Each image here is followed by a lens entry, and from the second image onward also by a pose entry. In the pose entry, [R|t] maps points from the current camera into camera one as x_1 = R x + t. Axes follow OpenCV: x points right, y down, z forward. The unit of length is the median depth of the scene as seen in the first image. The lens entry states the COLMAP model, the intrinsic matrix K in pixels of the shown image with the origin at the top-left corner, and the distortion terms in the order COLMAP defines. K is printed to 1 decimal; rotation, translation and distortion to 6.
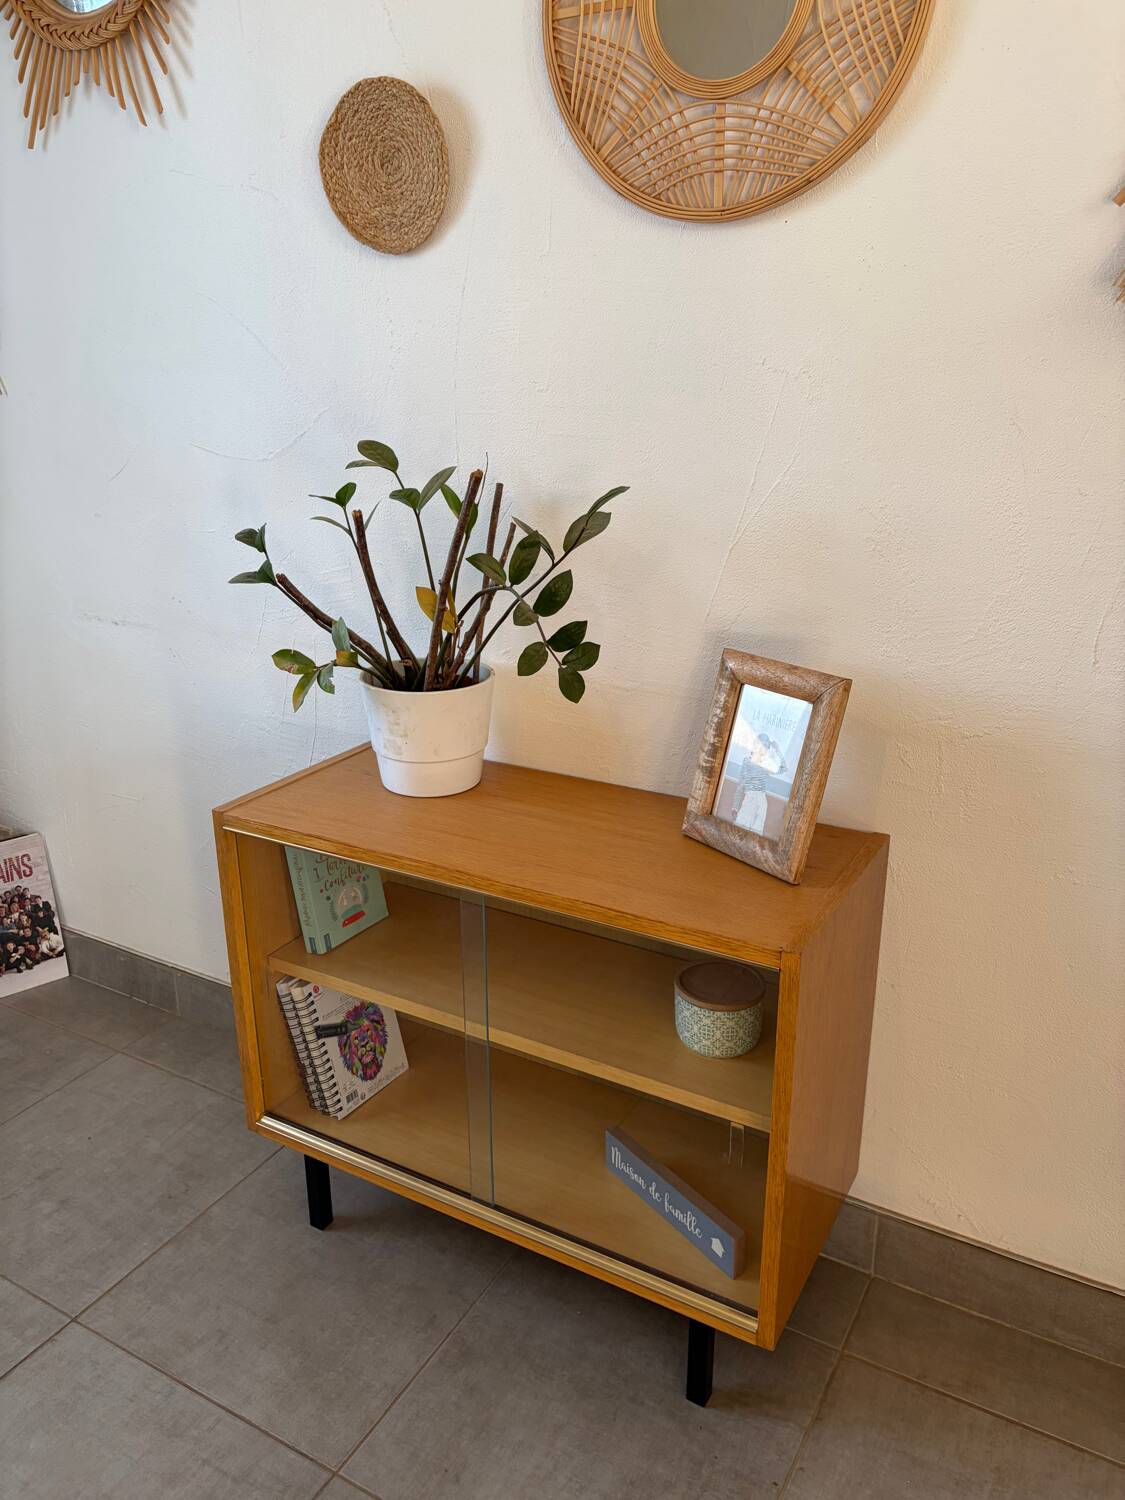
lens RADIAL K [[1137.4, 0, 559.5], [0, 1137.4, 754.2], [0, 0, 1]] dist [0.039083, -0.039497]
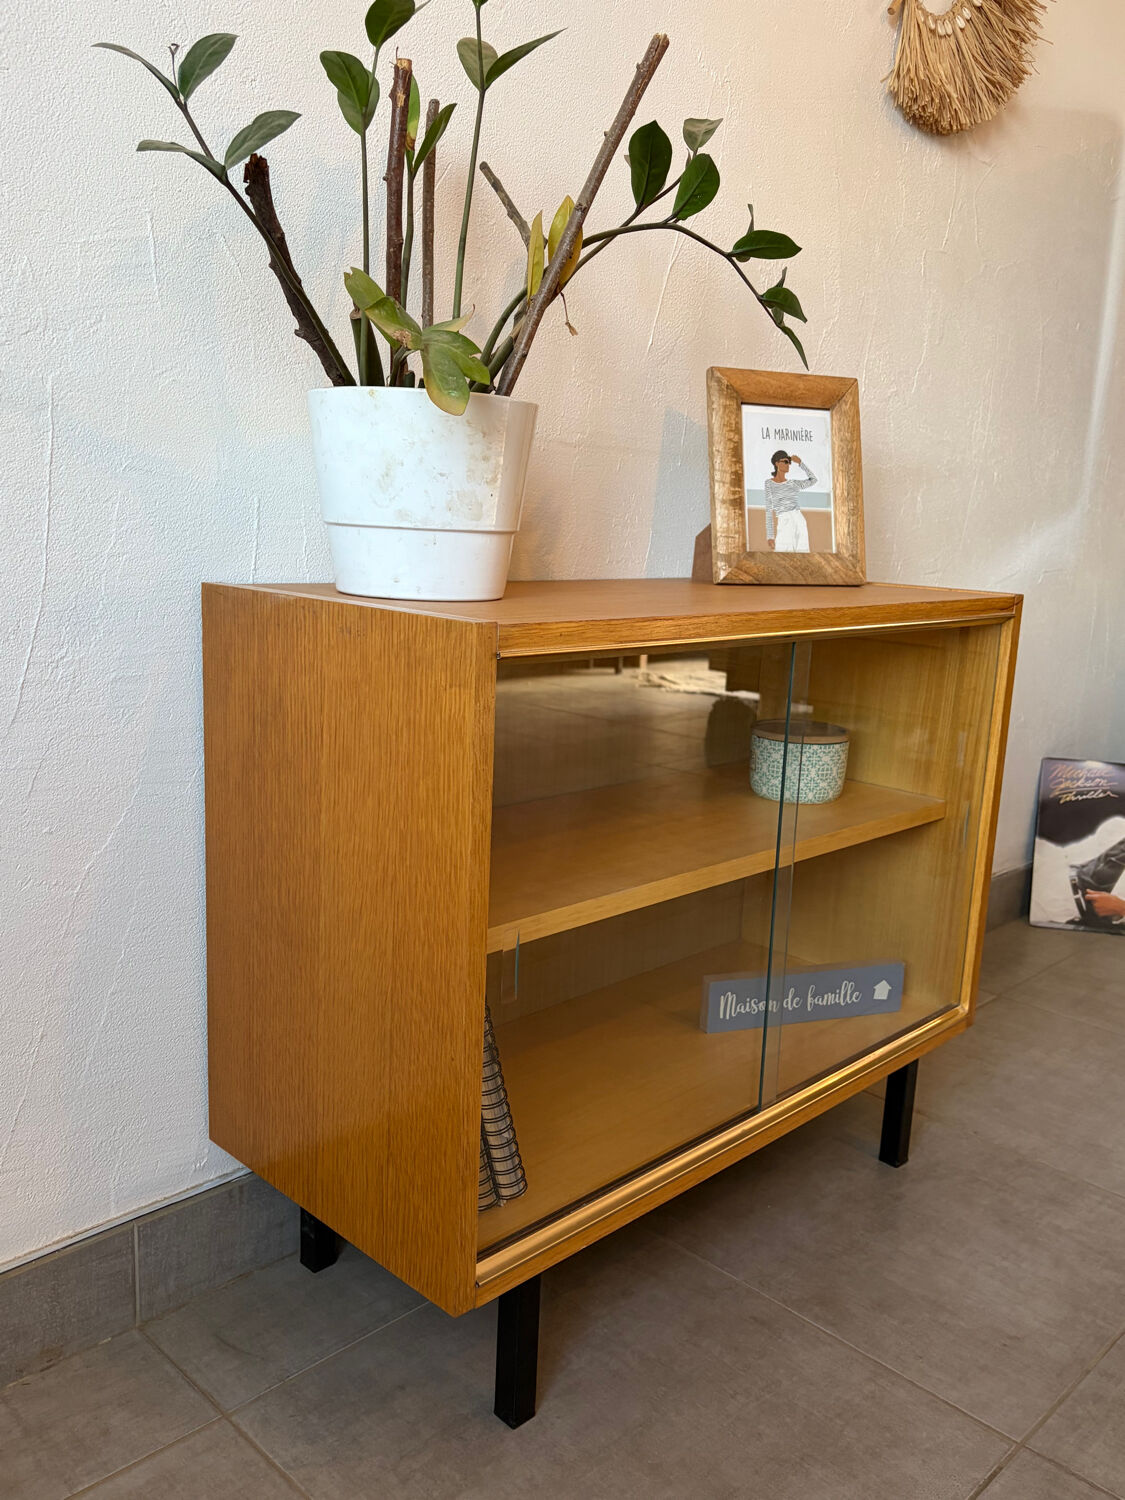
lens RADIAL K [[1243.9, 0, 568.9], [0, 1243.9, 759.4], [0, 0, 1]] dist [0.032180, -0.021801]
pose [[0.250824, -0.178507, 0.951432, -0.821037], [0.274127, 0.955717, 0.107044, 0.059307], [-0.928408, 0.233964, 0.288650, 0.833414]]
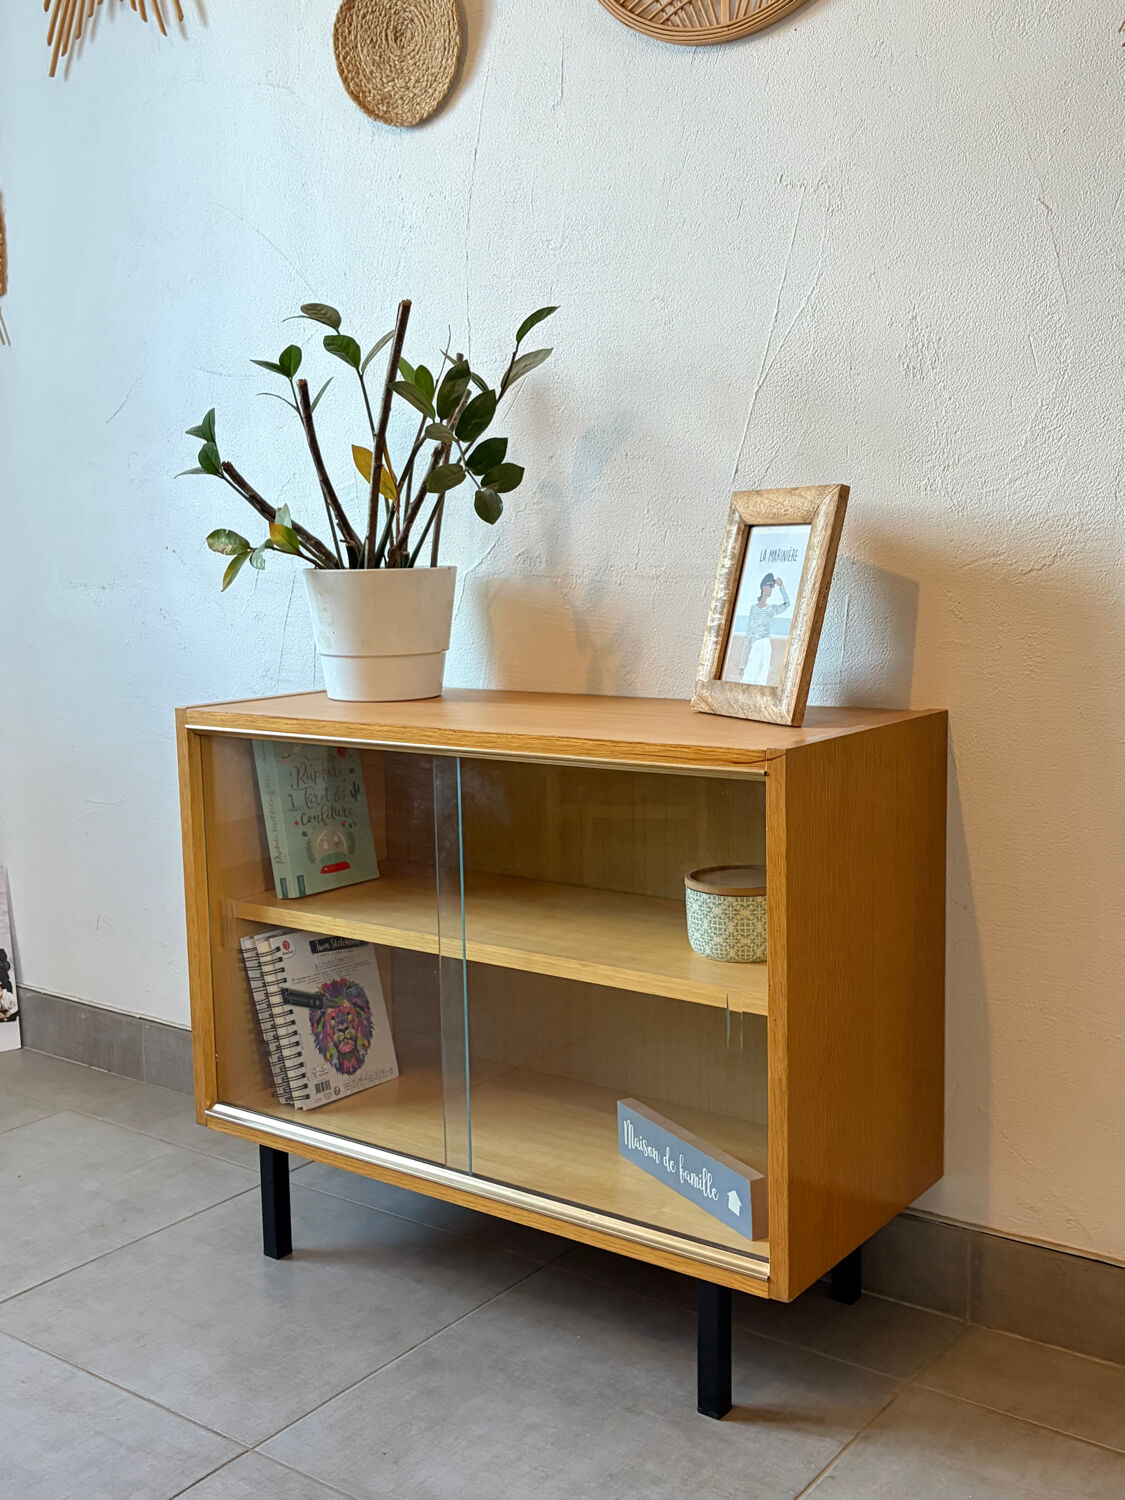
lens RADIAL K [[1598.5, 0, 555.6], [0, 1598.5, 749.9], [0, 0, 1]] dist [0.027002, 0.000000]
pose [[0.992064, 0.001345, -0.125727, 0.144063], [-0.026070, 0.980413, -0.195222, 0.318461], [0.123002, 0.196950, 0.972667, -0.160060]]
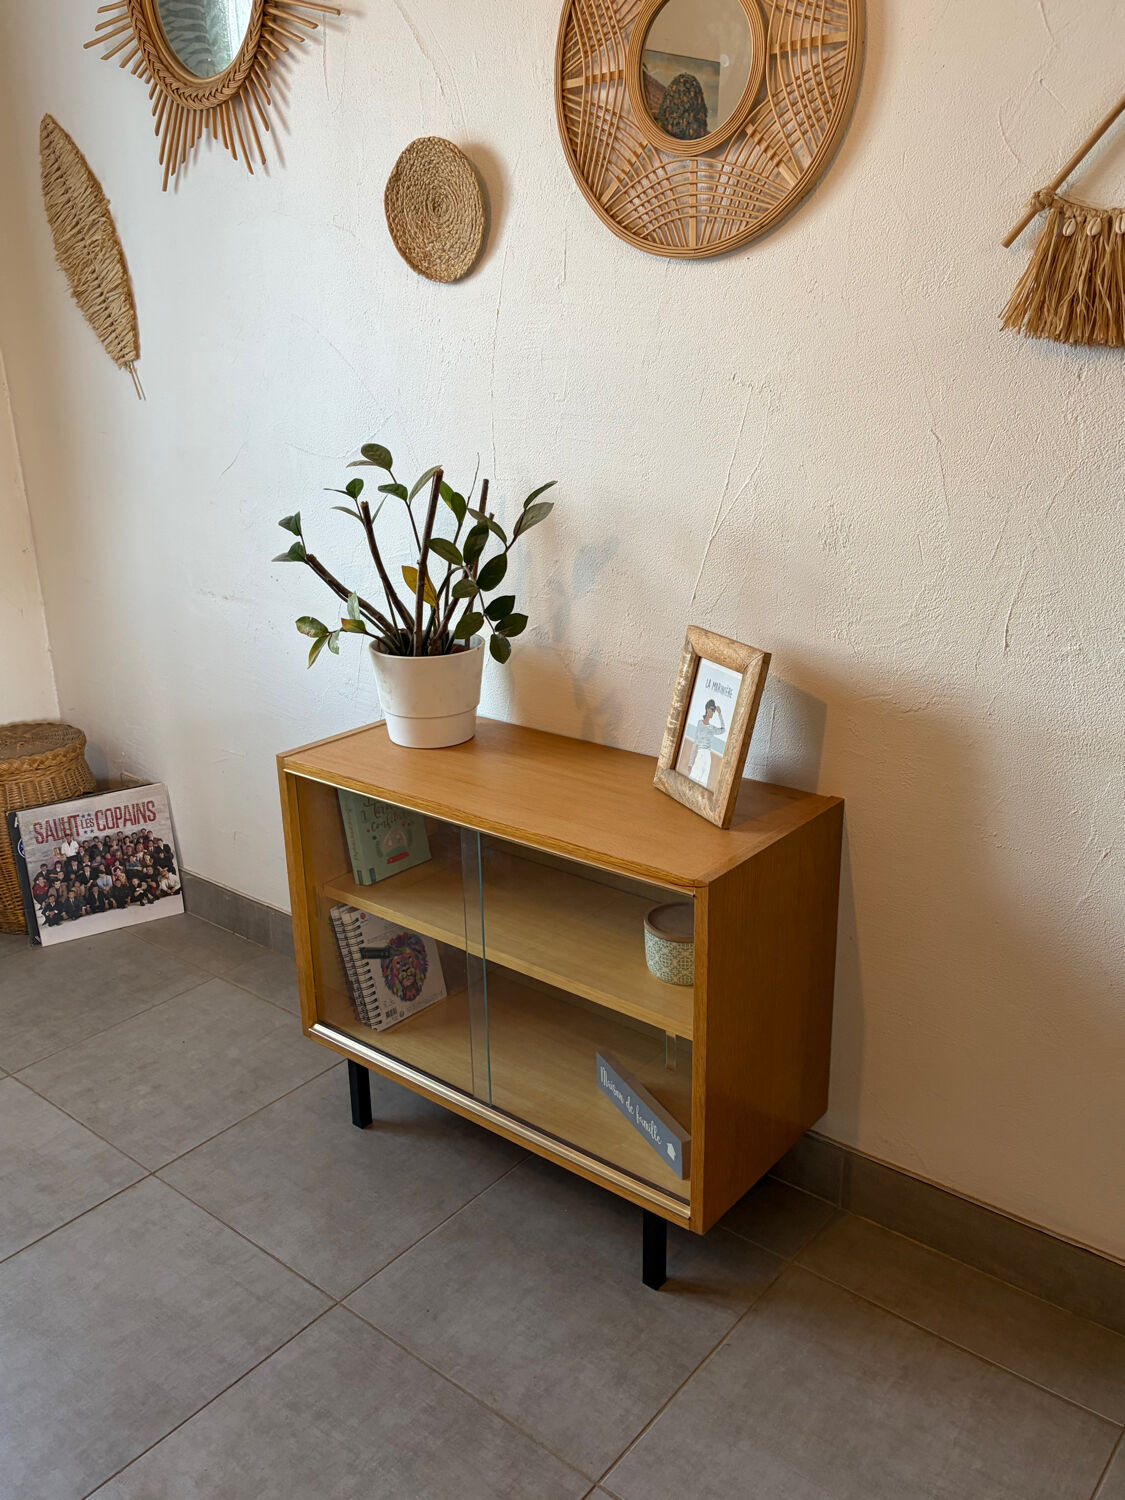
lens RADIAL K [[1243.9, 0, 553.7], [0, 1243.9, 753.5], [0, 0, 1]] dist [0.032180, -0.021801]
pose [[0.985537, 0.039669, -0.164750, 0.197401], [-0.039787, 0.999205, 0.002583, 0.033094], [0.164721, 0.004009, 0.986332, -0.234405]]
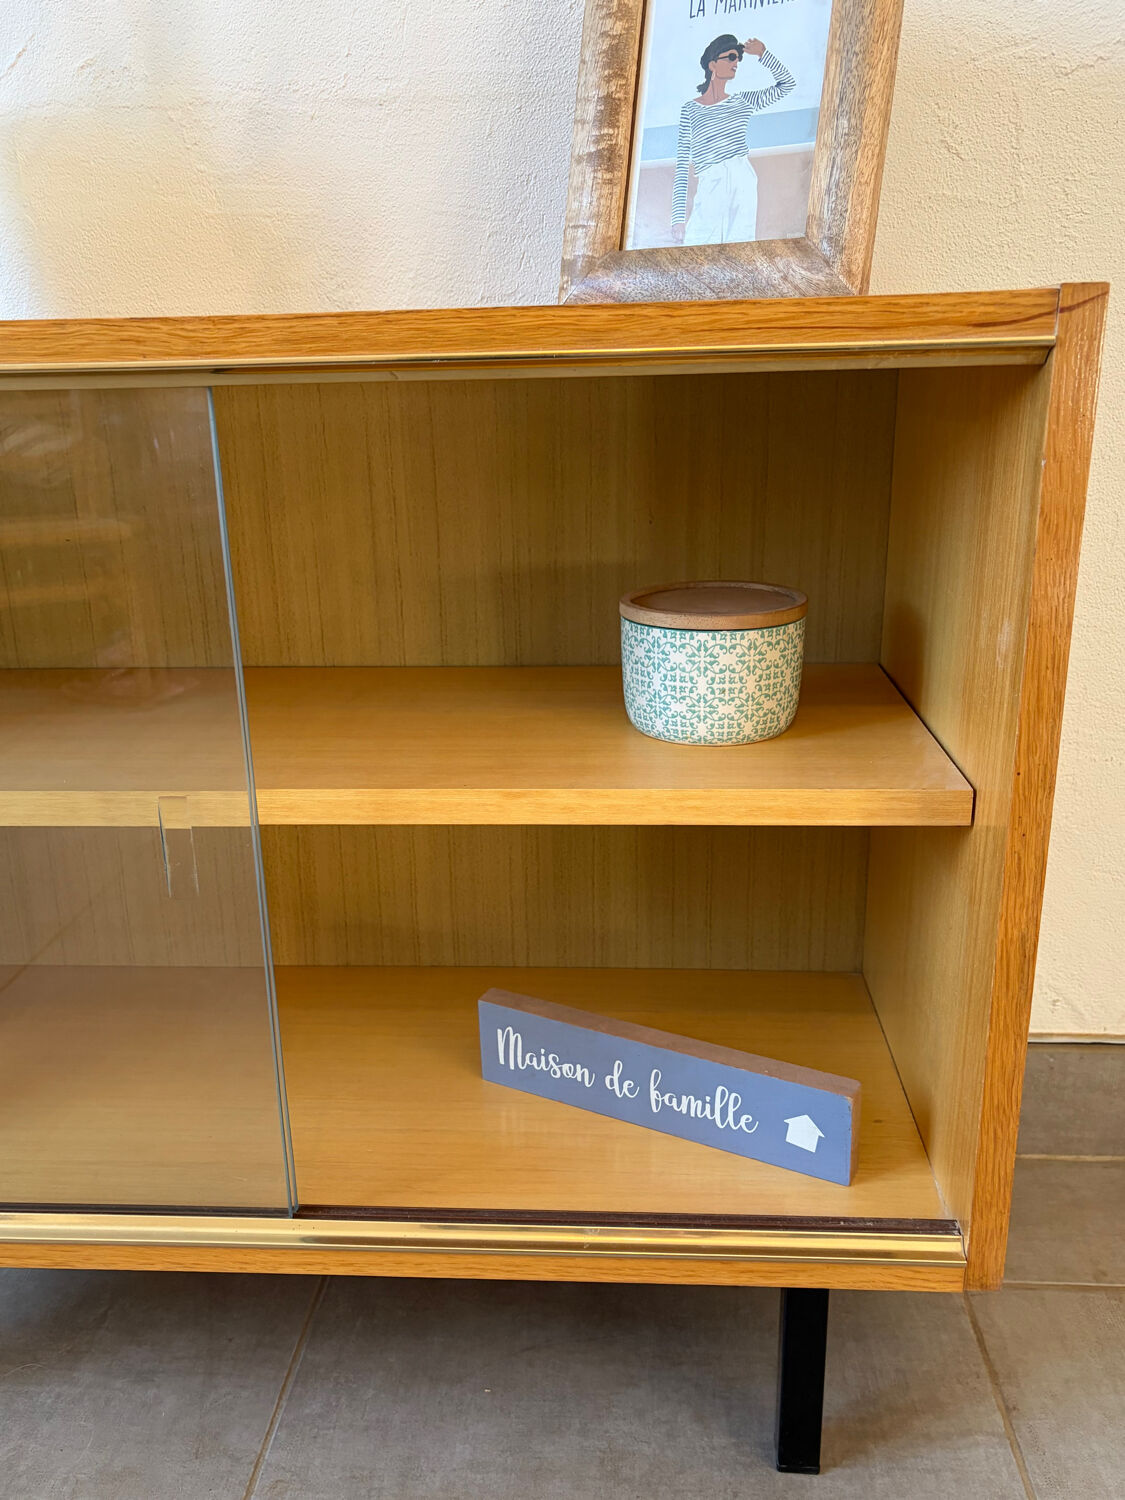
lens RADIAL K [[1243.9, 0, 554.2], [0, 1243.9, 754.8], [0, 0, 1]] dist [0.032180, -0.021801]
pose [[0.899101, -0.145362, 0.412900, -0.139802], [0.157730, 0.987473, 0.004180, 0.236620], [-0.408336, 0.061368, 0.910767, 0.514707]]
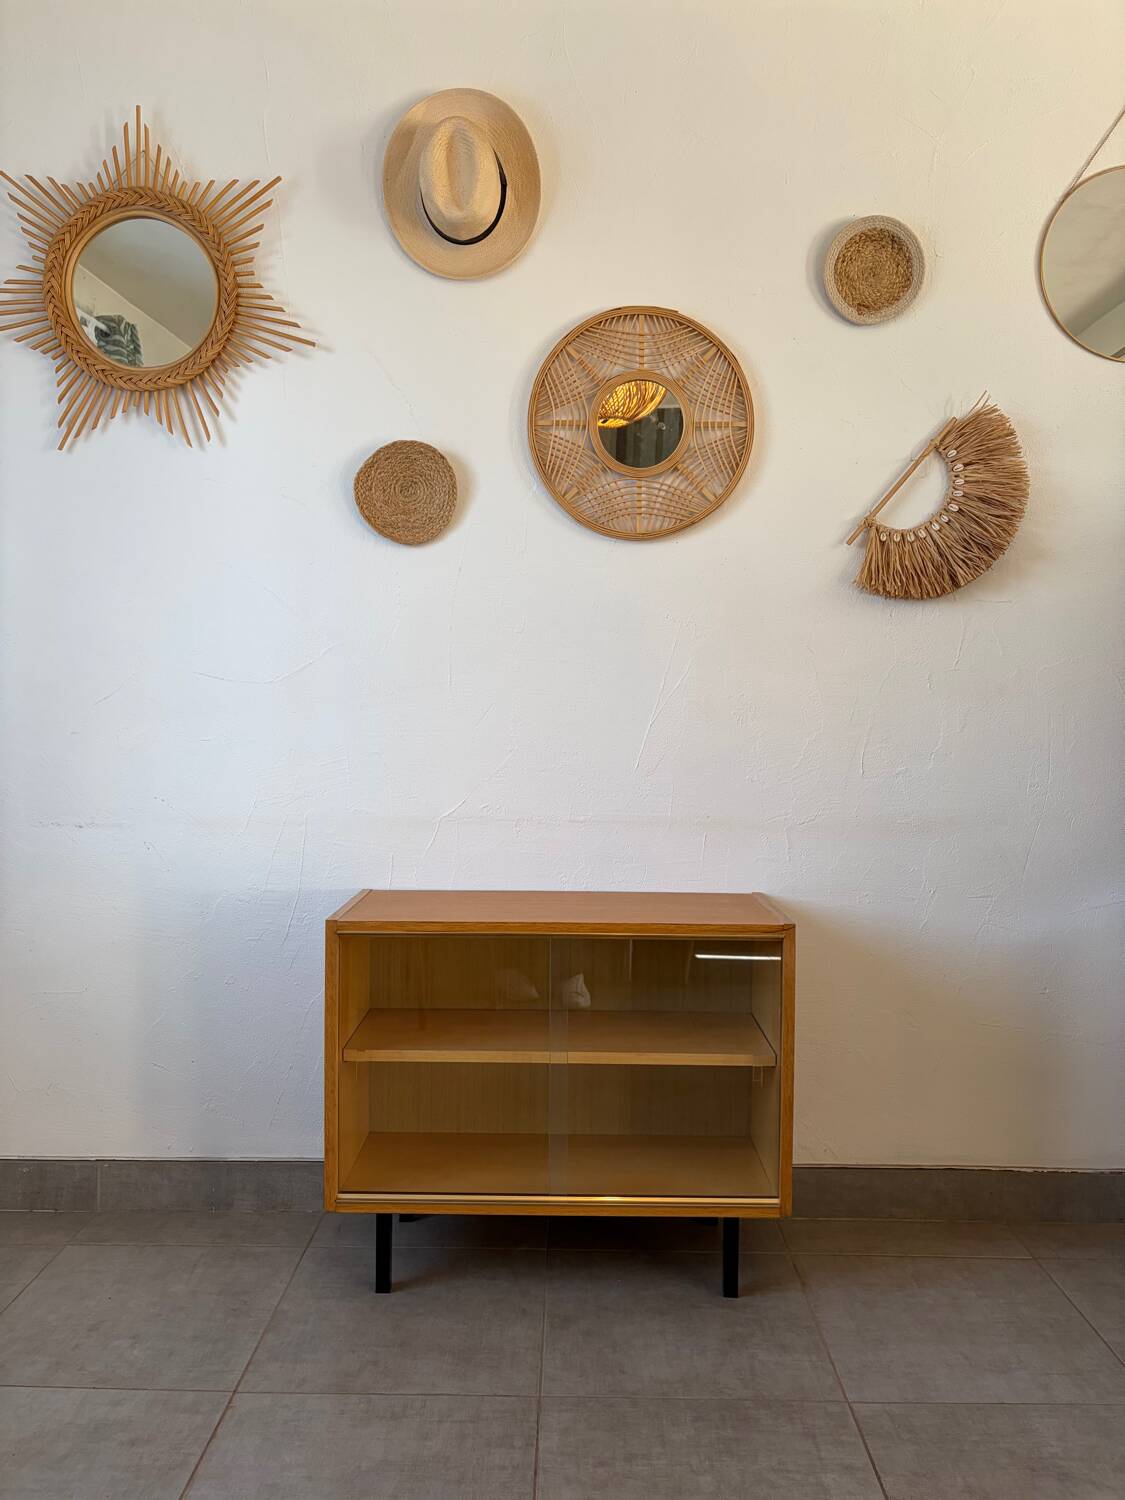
lens RADIAL K [[1137.4, 0, 562.5], [0, 1137.4, 753.6], [0, 0, 1]] dist [0.039083, -0.039497]
pose [[0.871755, -0.002361, 0.489936, -0.712628], [0.147398, 0.954925, -0.257668, 0.244345], [-0.467243, 0.296839, 0.832809, -0.262935]]
